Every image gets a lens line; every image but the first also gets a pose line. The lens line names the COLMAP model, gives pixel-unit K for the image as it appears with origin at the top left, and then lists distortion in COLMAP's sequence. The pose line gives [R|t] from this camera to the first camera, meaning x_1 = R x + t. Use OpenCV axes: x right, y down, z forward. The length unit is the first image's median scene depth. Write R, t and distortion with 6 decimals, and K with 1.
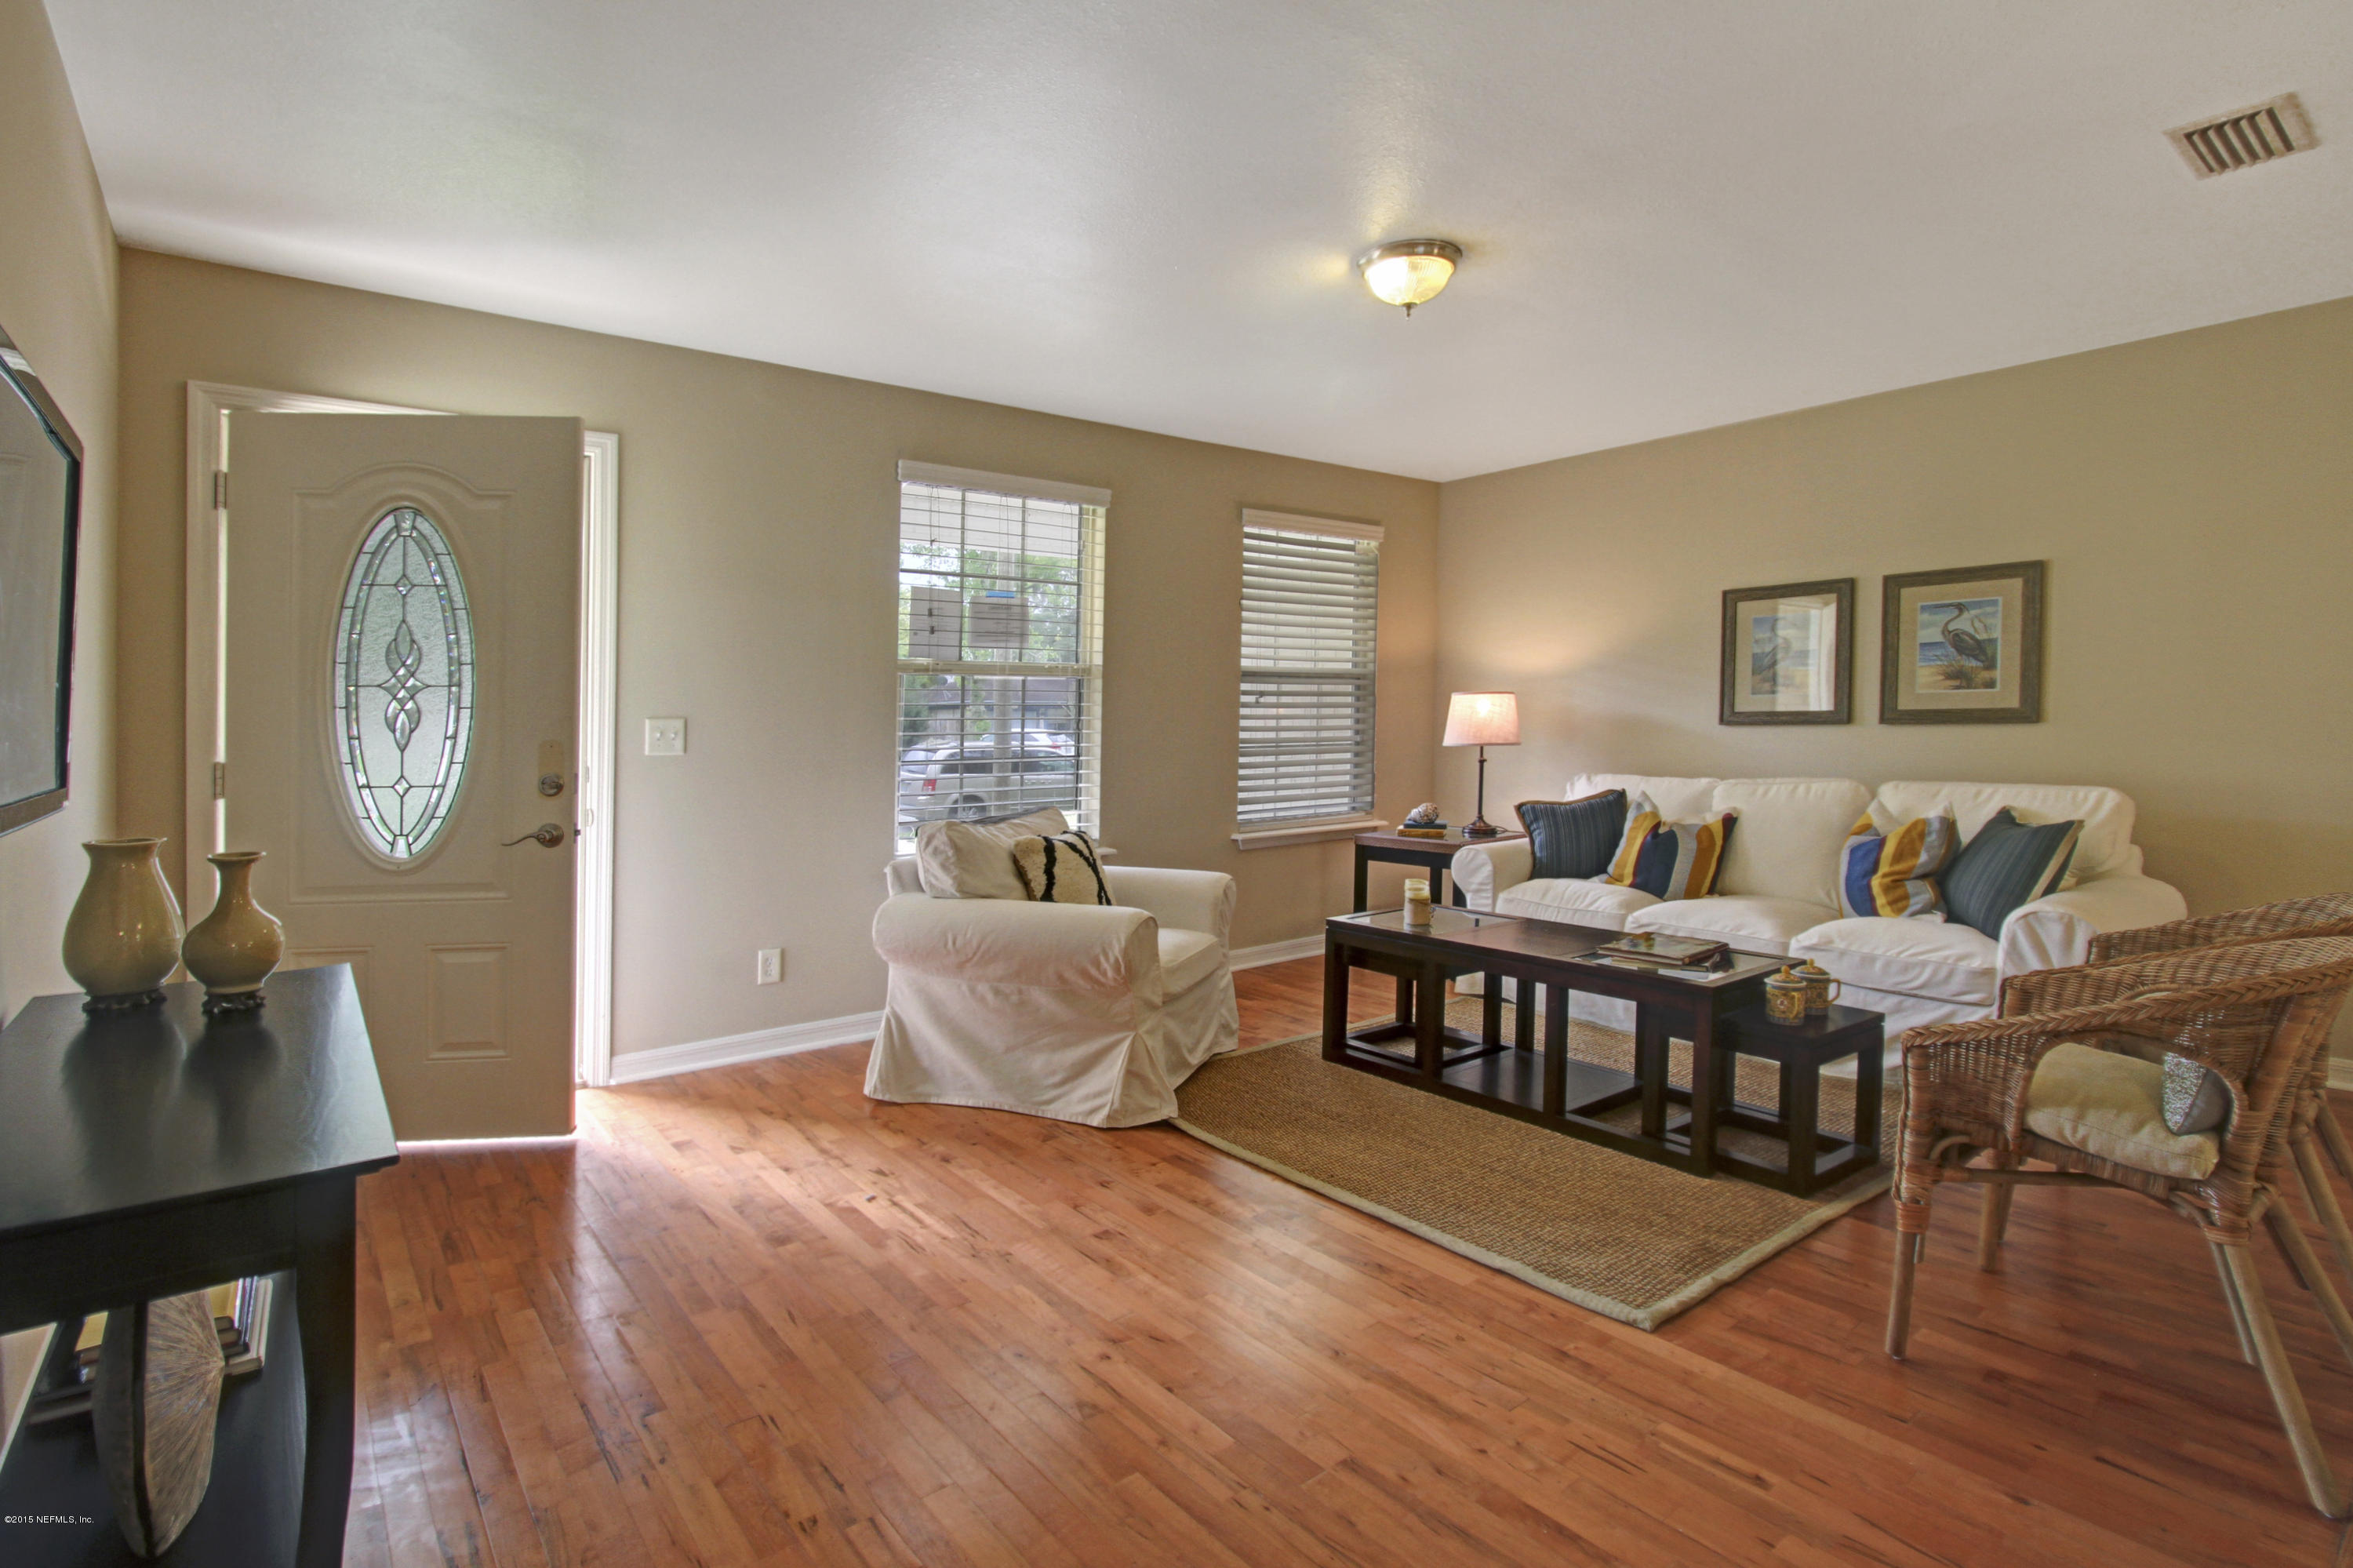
lens RADIAL K [[1175.4, 0, 1186.3], [0, 1175.4, 752.6], [0, 0, 1]] dist [-0.005027, -0.000407]
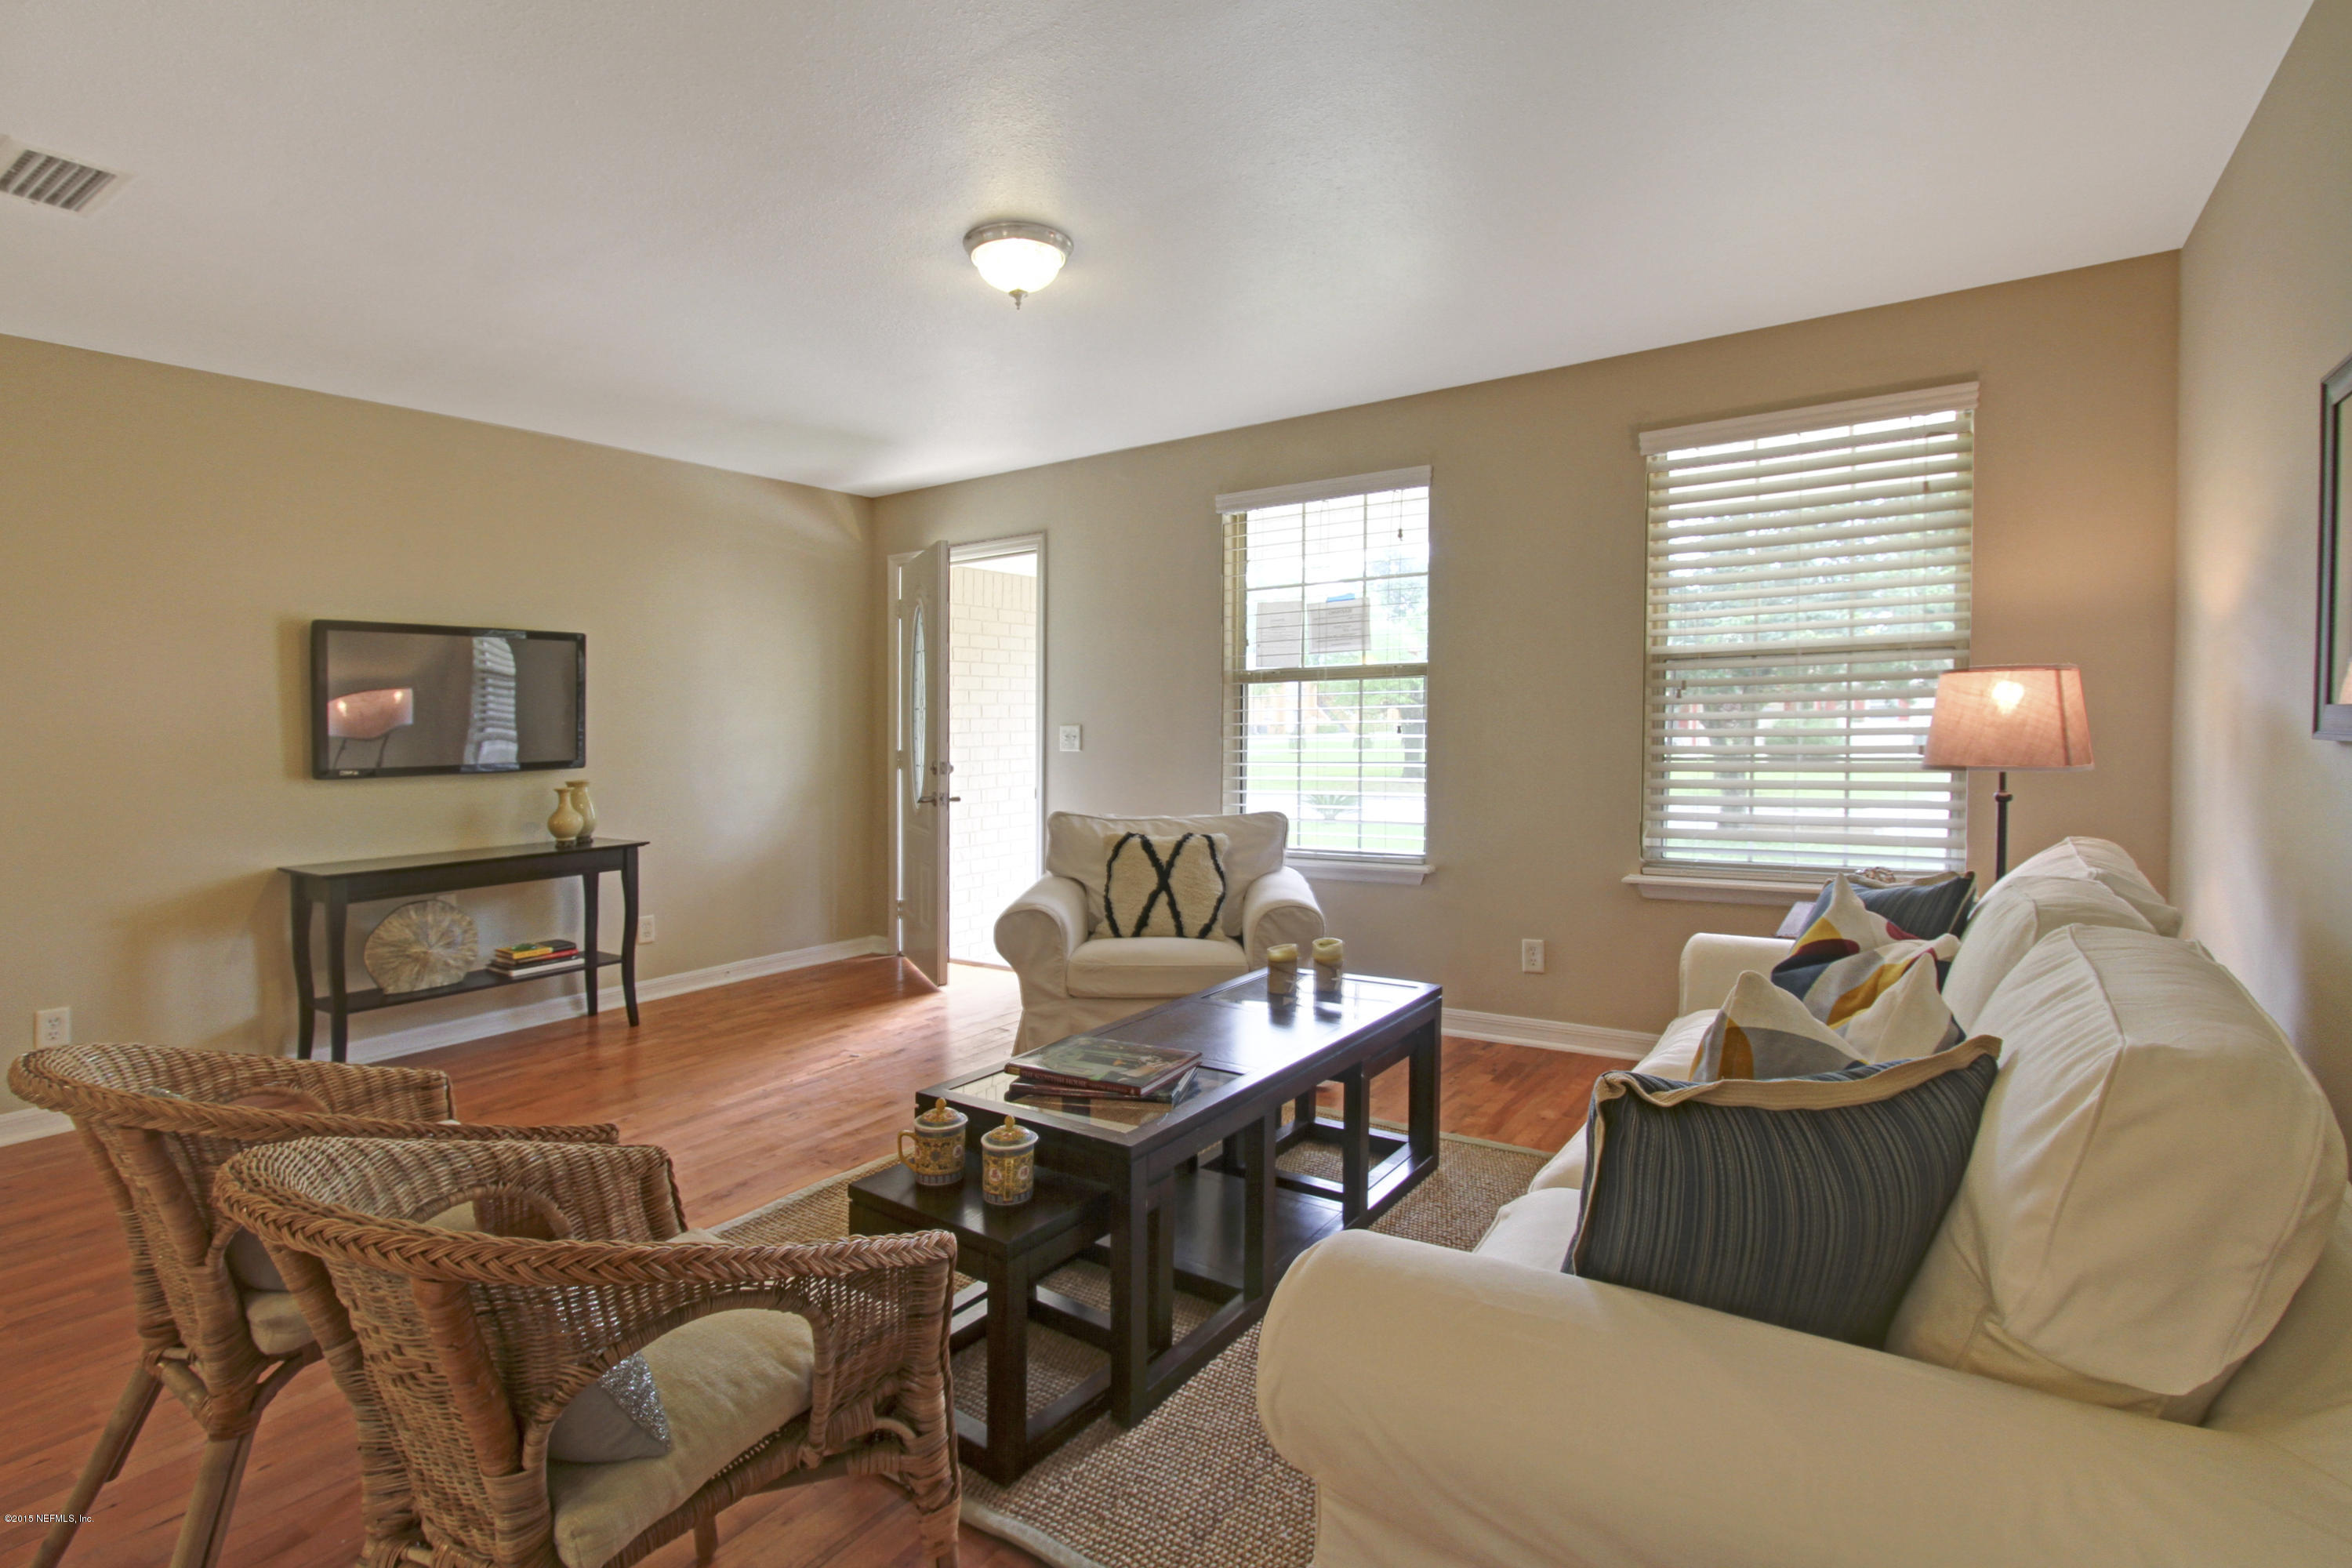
lens RADIAL K [[1174.9, 0, 1185.8], [0, 1174.9, 752.6], [0, 0, 1]] dist [-0.005027, -0.000407]
pose [[0.282893, 0.027781, -0.958749, 0.807140], [-0.011319, 0.999608, 0.025625, -0.028622], [0.959085, 0.003603, 0.283096, 0.619298]]
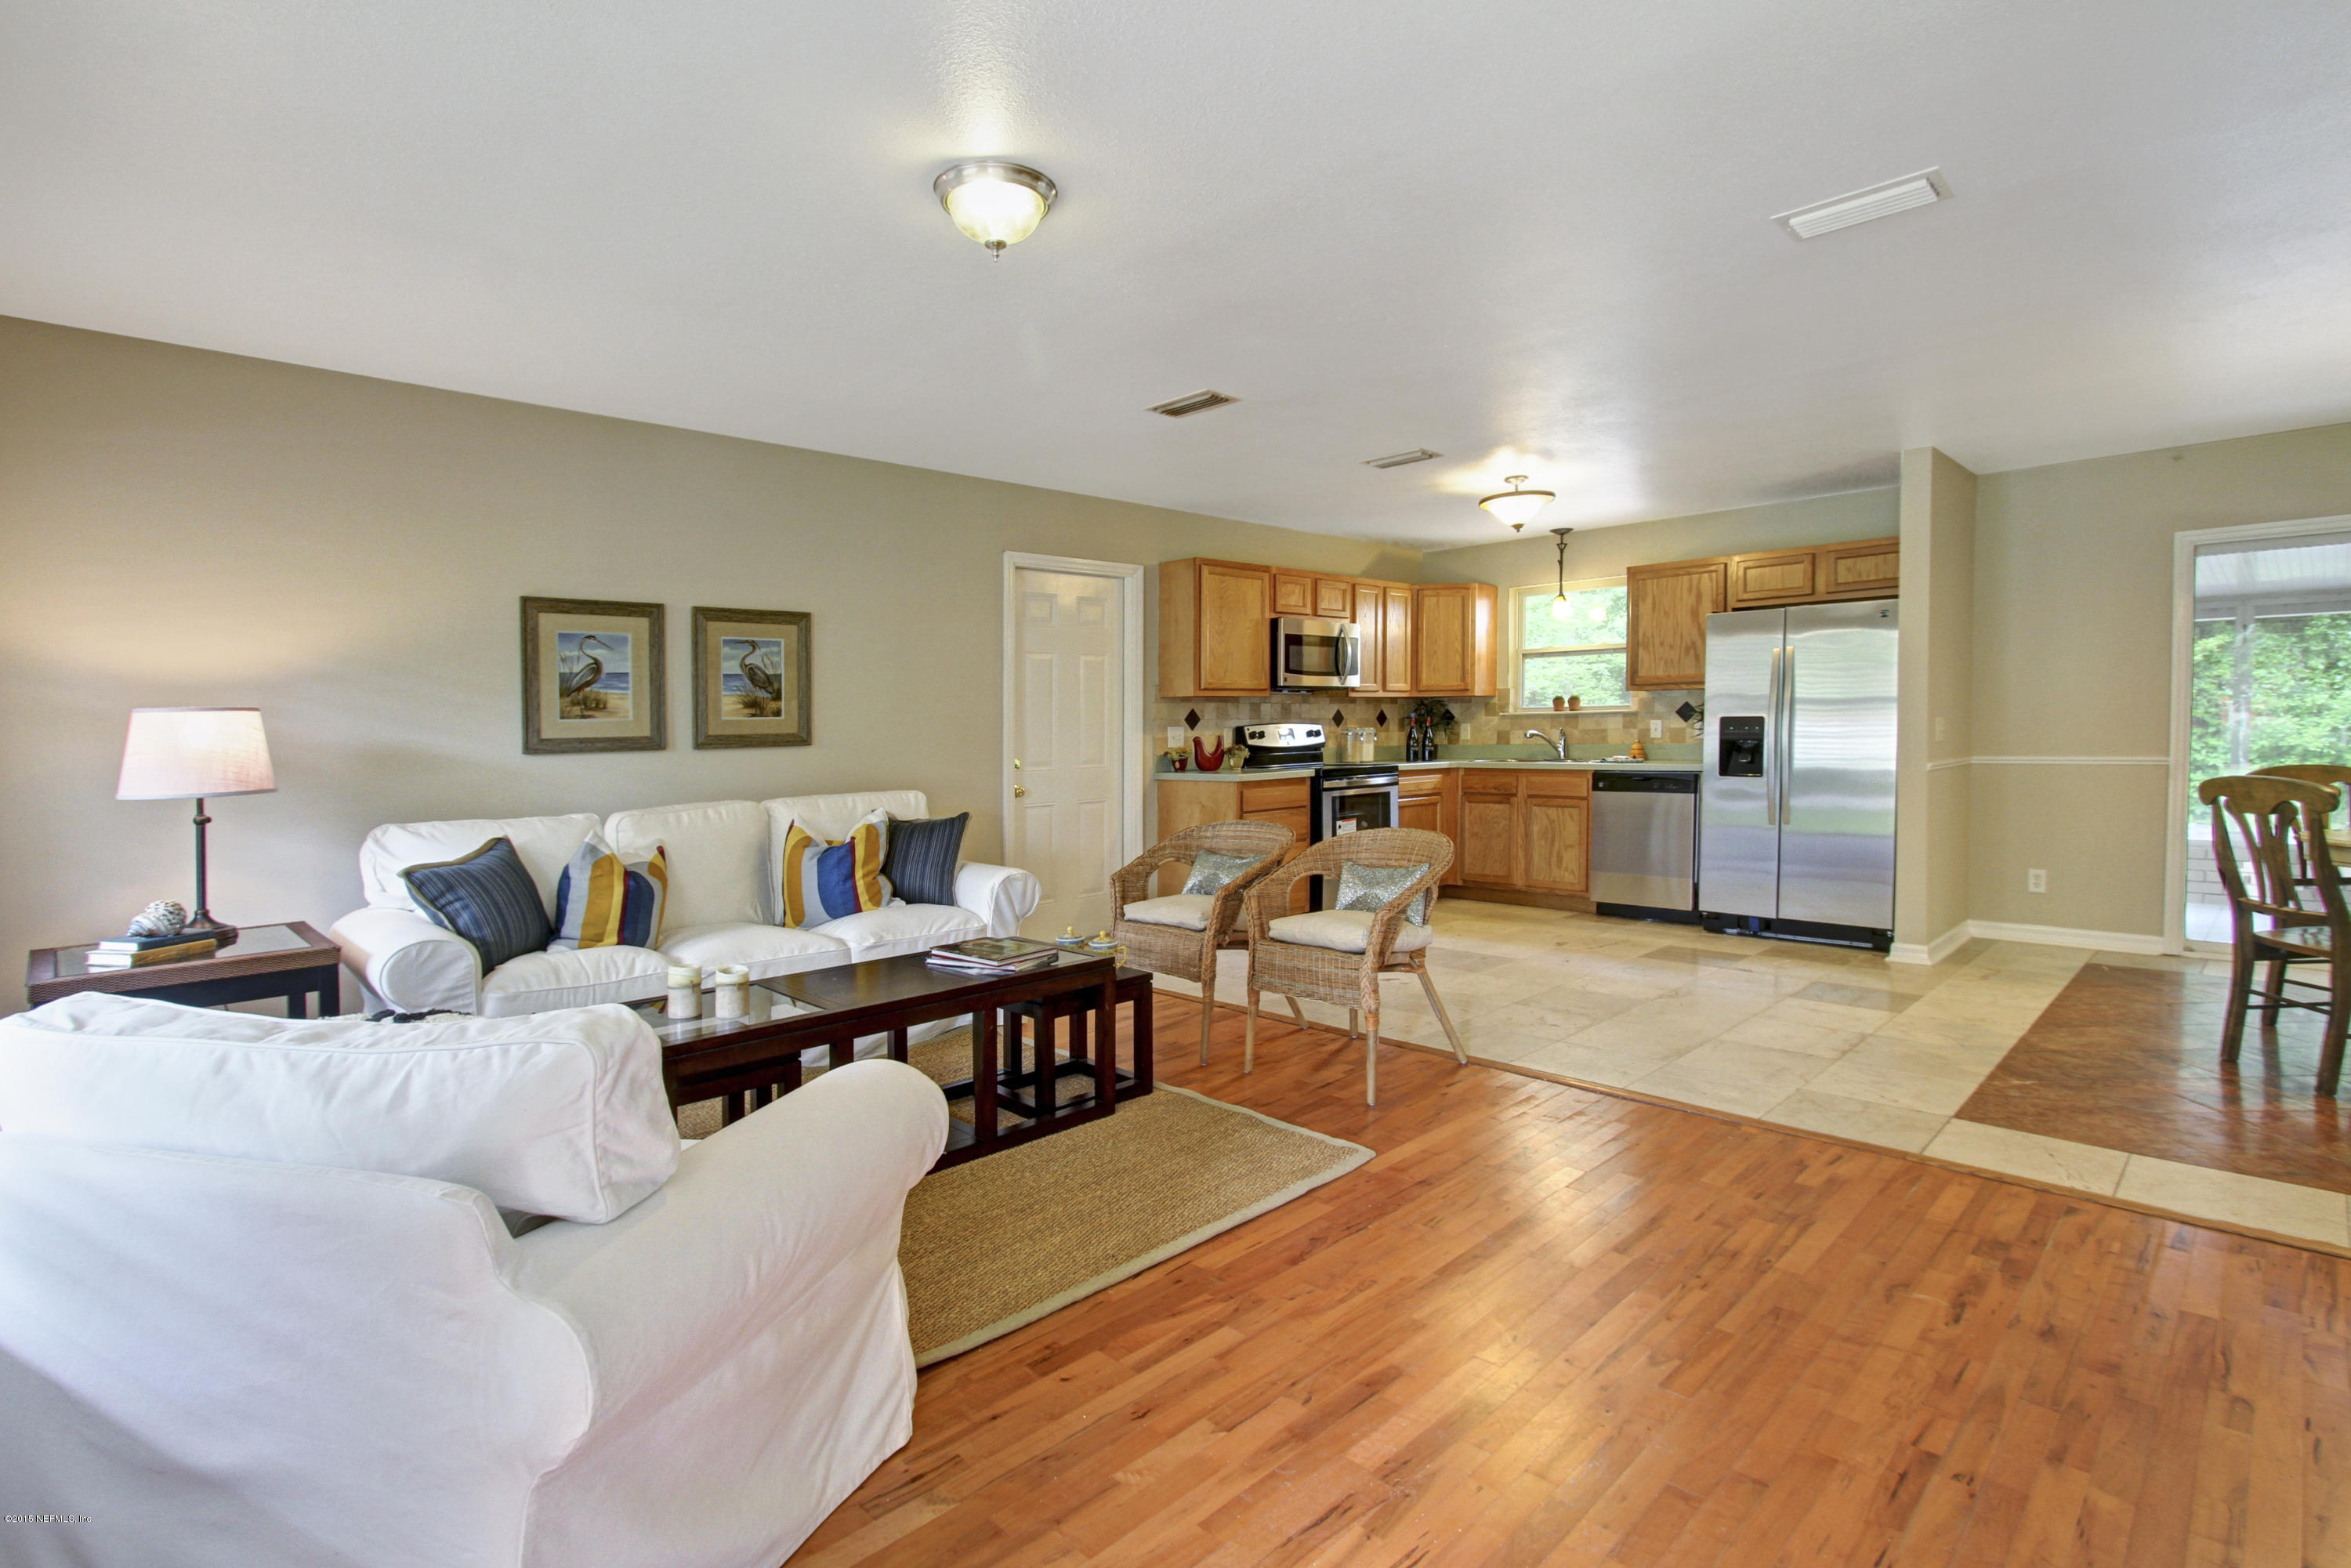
lens RADIAL K [[1174.3, 0, 1185.3], [0, 1174.3, 752.6], [0, 0, 1]] dist [-0.005027, -0.000407]
pose [[-0.119929, -0.009732, 0.992735, -0.507700], [0.049720, 0.998638, 0.015796, -0.016057], [-0.991537, 0.051253, -0.119282, 0.705534]]
